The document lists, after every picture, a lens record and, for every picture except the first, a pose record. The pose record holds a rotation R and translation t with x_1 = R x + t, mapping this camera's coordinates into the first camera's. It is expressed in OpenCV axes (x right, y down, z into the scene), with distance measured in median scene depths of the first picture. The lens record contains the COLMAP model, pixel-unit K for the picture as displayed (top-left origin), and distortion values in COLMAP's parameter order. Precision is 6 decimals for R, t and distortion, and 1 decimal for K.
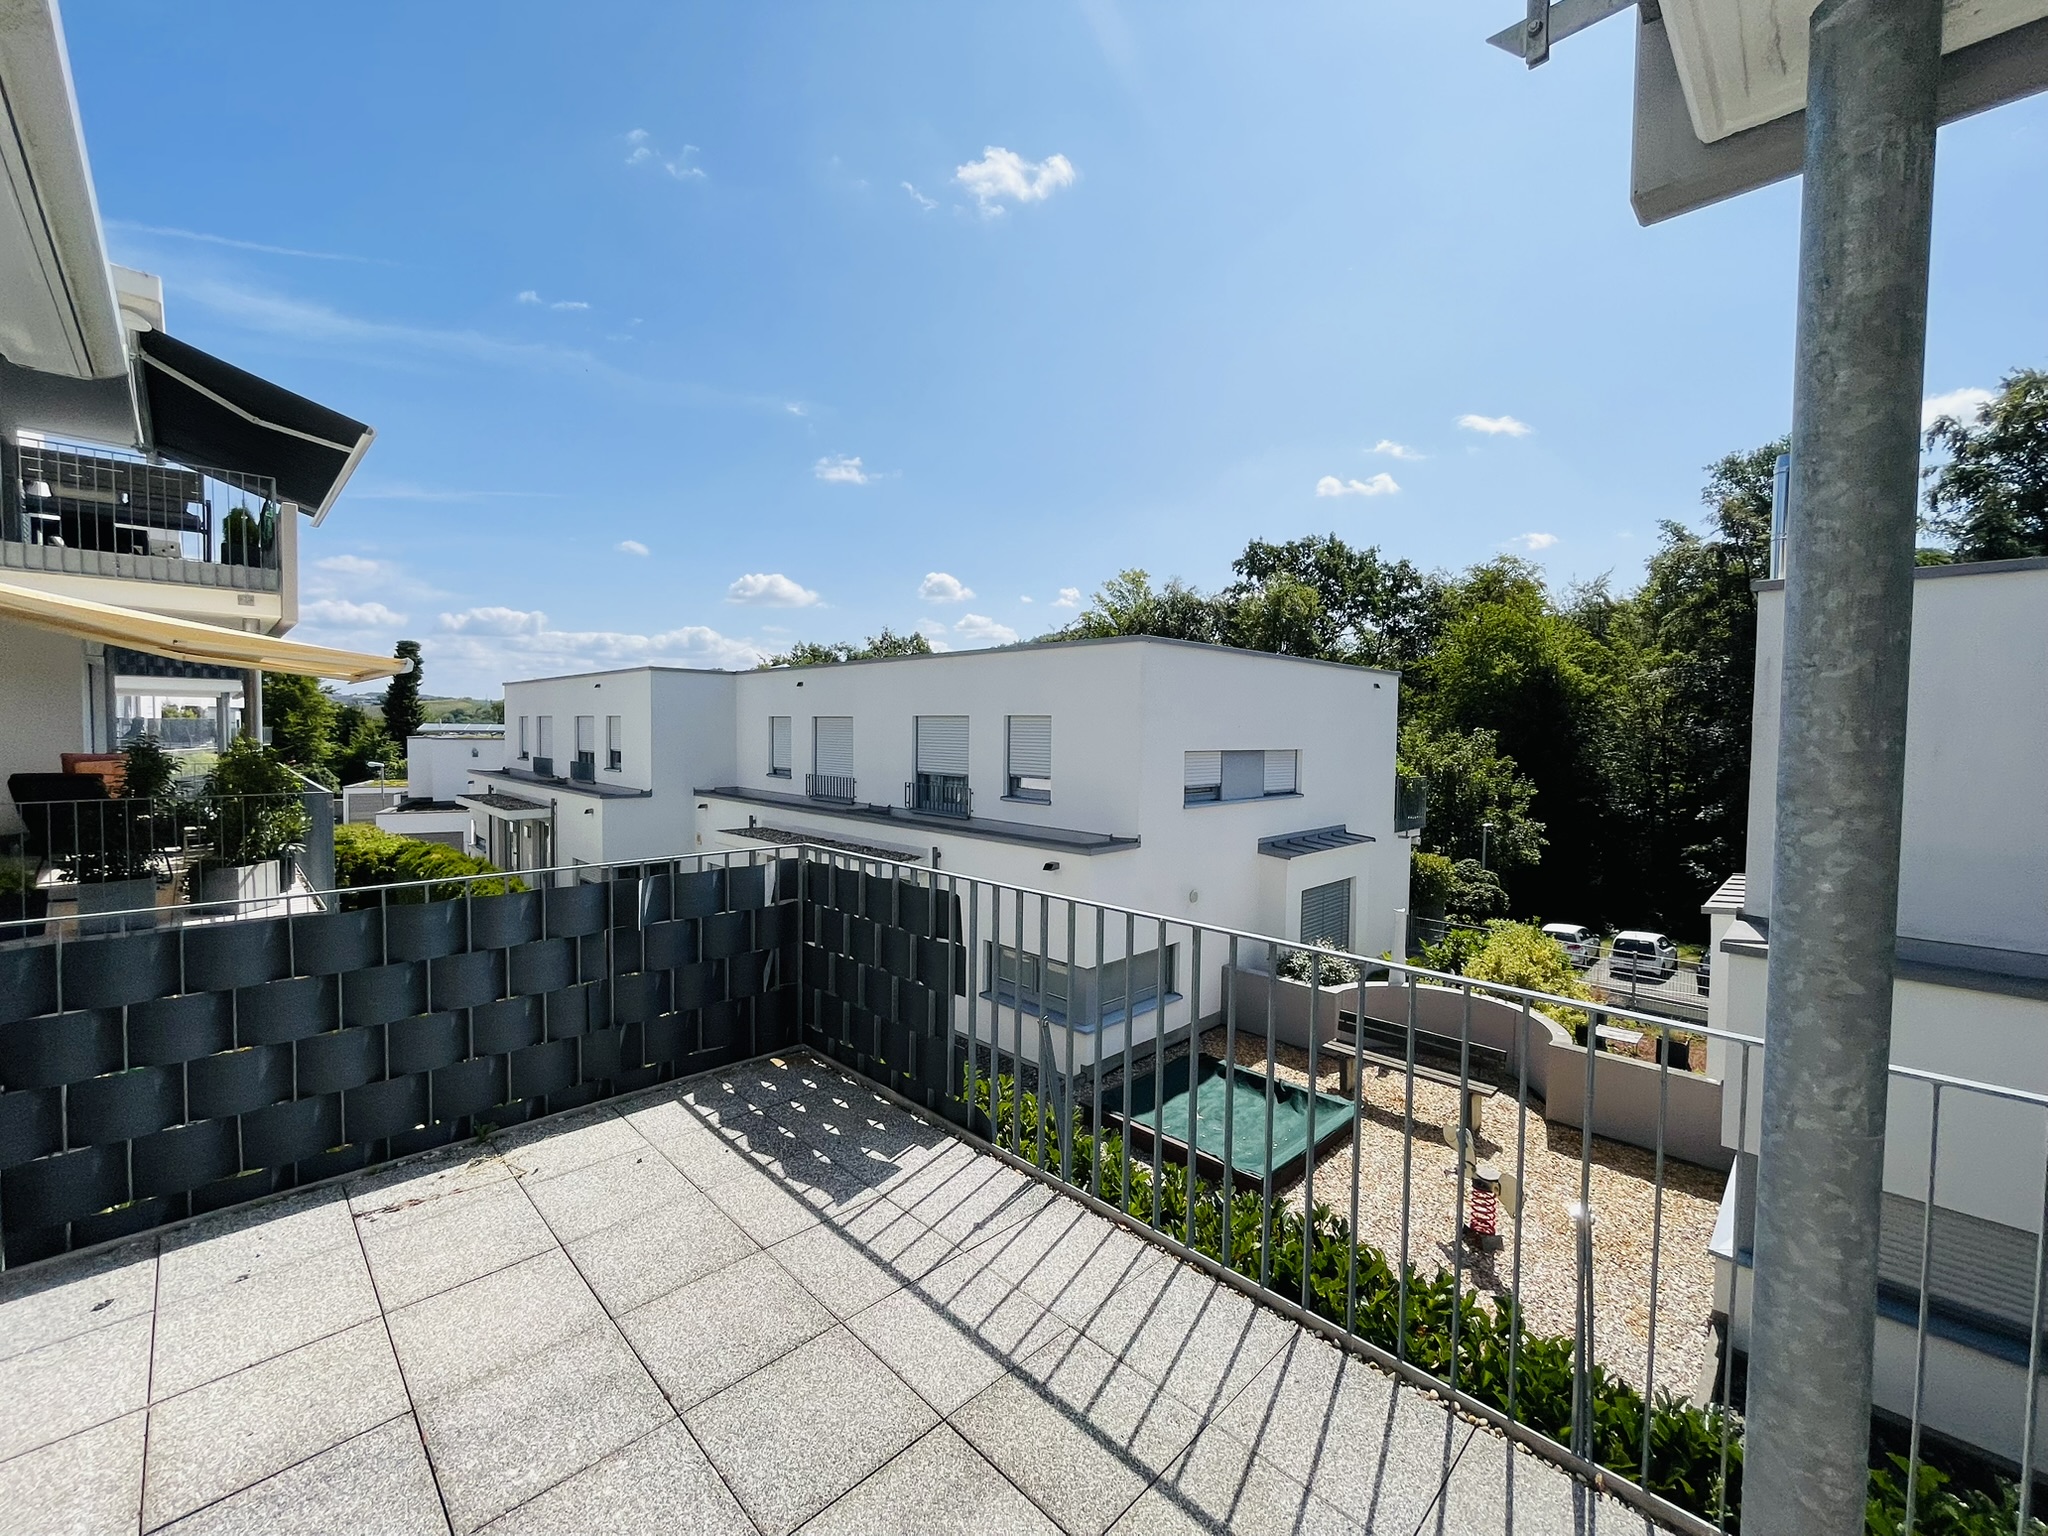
lens RADIAL K [[832.3, 0, 1032.7], [0, 832.3, 763.5], [0, 0, 1]] dist [0.001420, 0.000071]
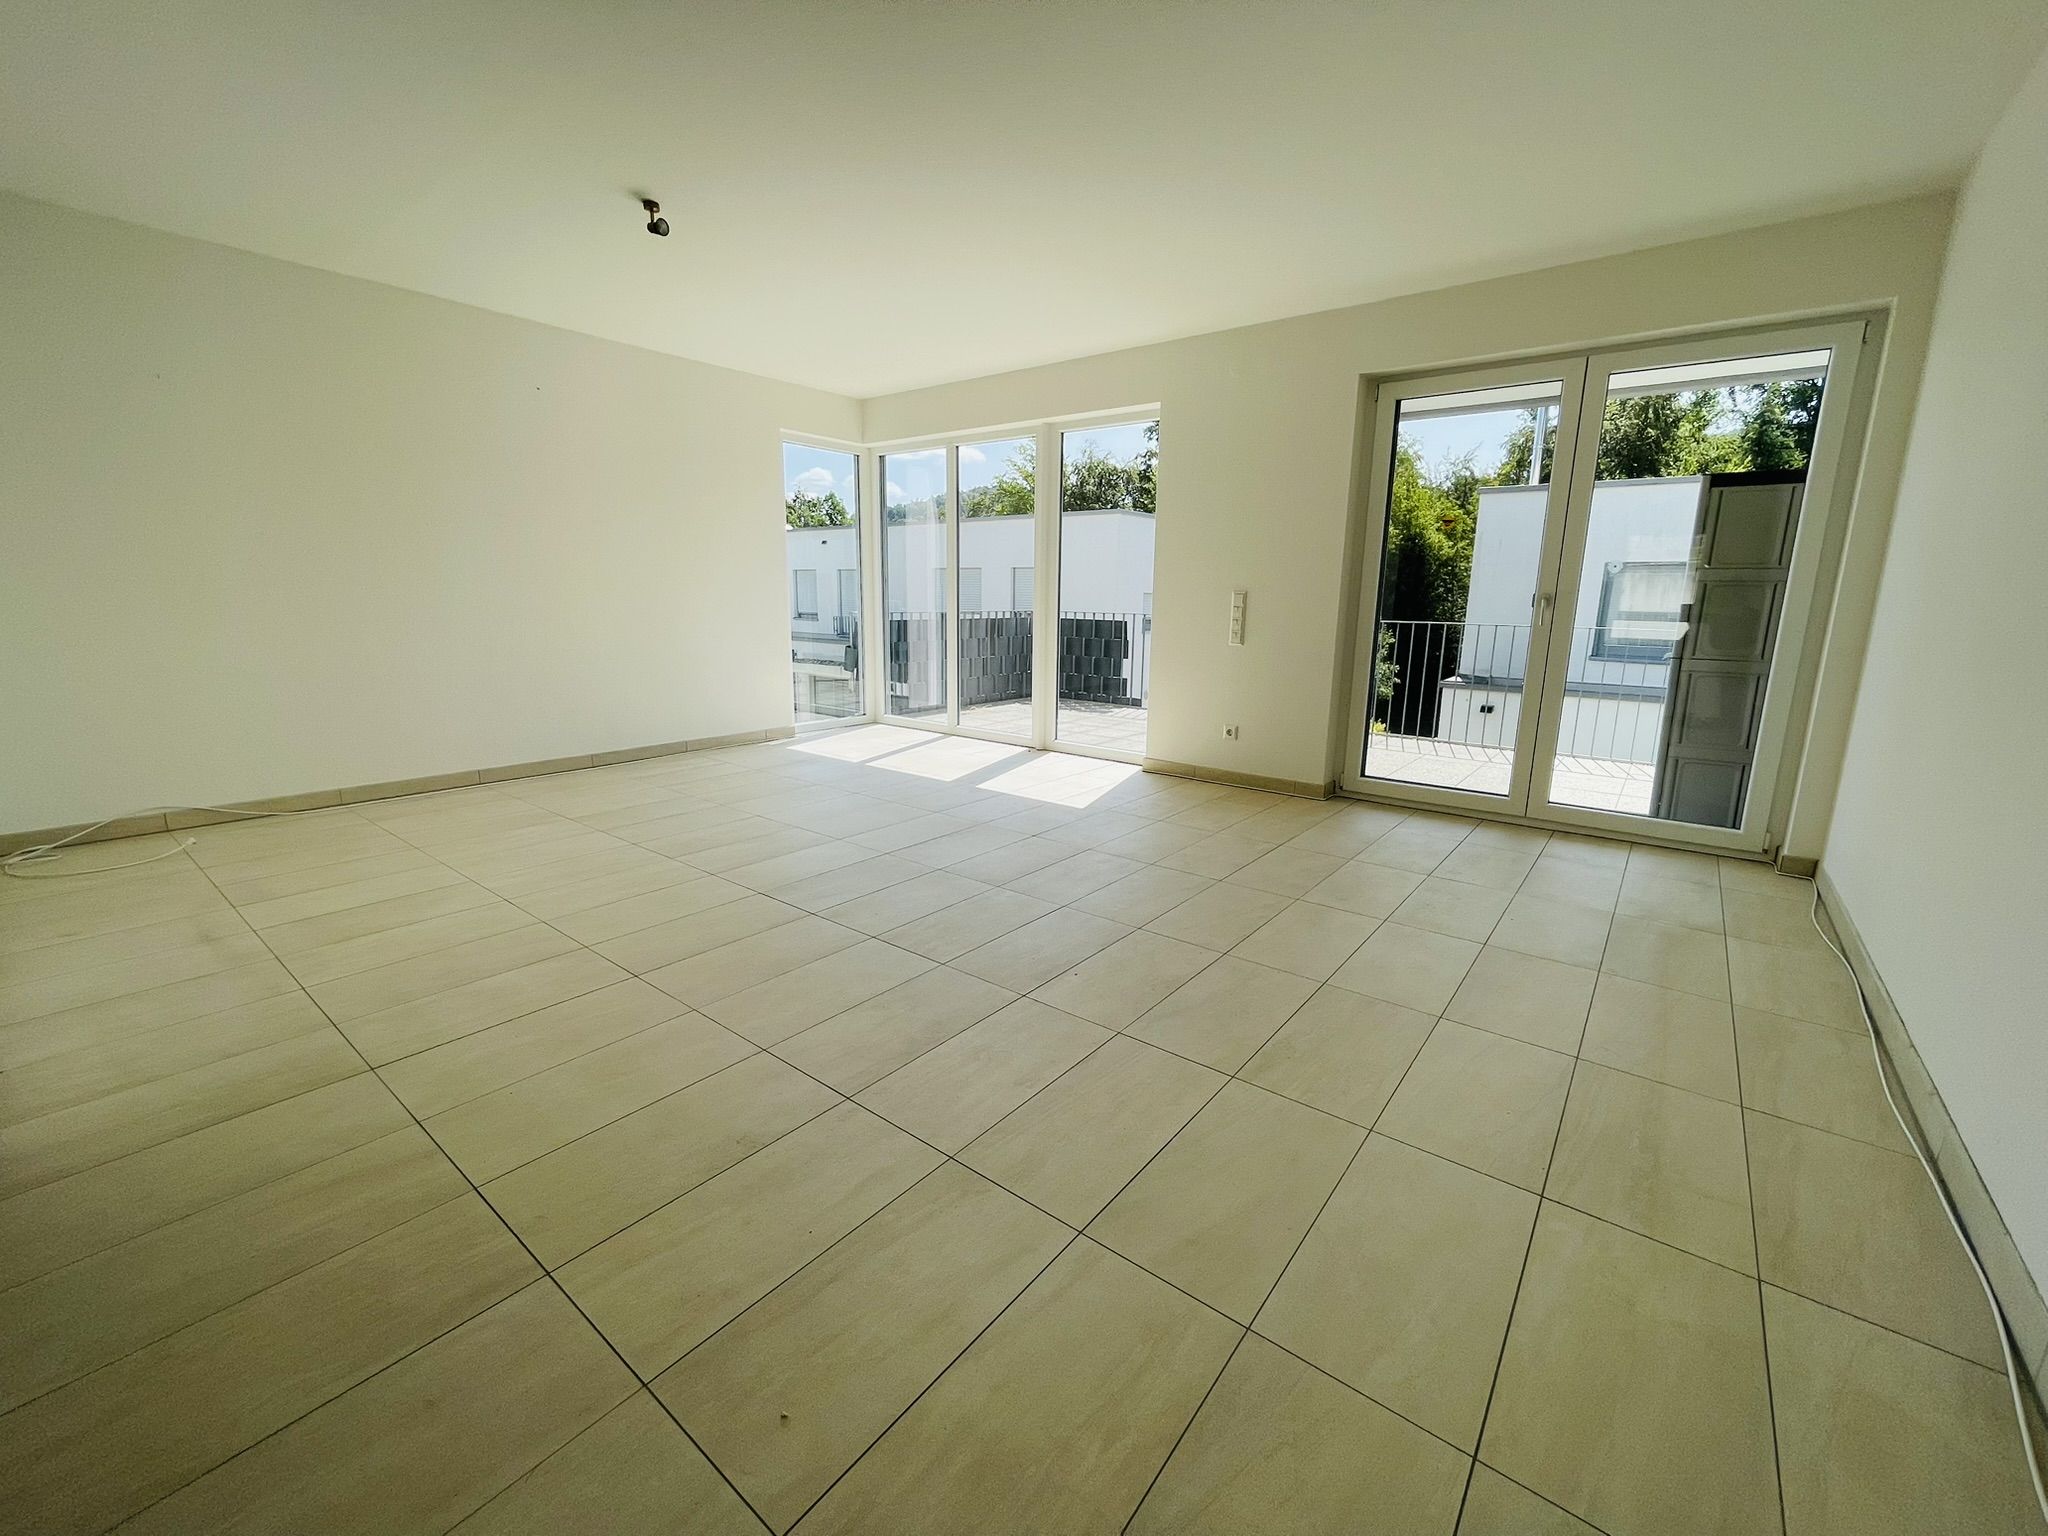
lens RADIAL K [[832.3, 0, 1013.0], [0, 832.3, 765.0], [0, 0, 1]] dist [0.001420, 0.000071]
pose [[0.994910, -0.017552, 0.099228, -0.045697], [0.001442, 0.987093, 0.160141, 0.011686], [-0.100758, -0.159183, 0.982094, -0.105691]]
